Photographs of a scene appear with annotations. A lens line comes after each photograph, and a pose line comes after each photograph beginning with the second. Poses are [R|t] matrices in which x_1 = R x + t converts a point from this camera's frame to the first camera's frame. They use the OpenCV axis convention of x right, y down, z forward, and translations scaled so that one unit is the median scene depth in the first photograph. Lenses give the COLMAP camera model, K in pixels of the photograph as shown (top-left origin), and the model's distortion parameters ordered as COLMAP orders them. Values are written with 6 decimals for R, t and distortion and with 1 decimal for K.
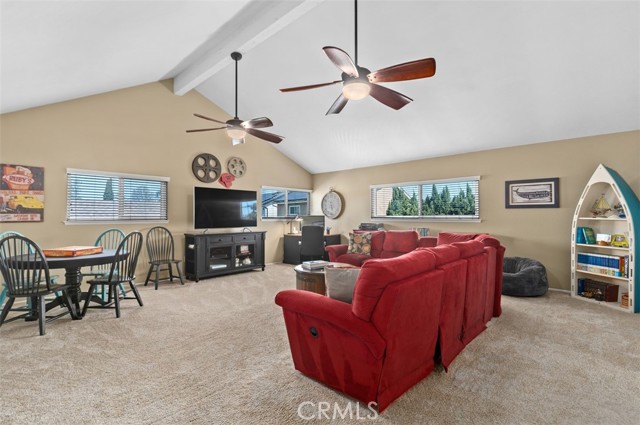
lens RADIAL K [[288.3, 0, 320.1], [0, 288.3, 211.9], [0, 0, 1]] dist [0.005239, -0.001066]
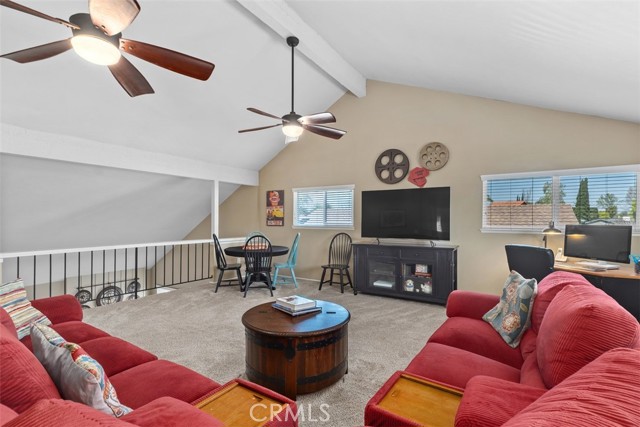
lens RADIAL K [[288.3, 0, 317.8], [0, 288.3, 224.3], [0, 0, 1]] dist [0.005239, -0.001066]
pose [[0.201174, 0.016616, -0.979414, 0.405444], [0.009282, 0.999779, 0.018868, -0.000941], [0.979511, -0.012887, 0.200976, 0.627890]]
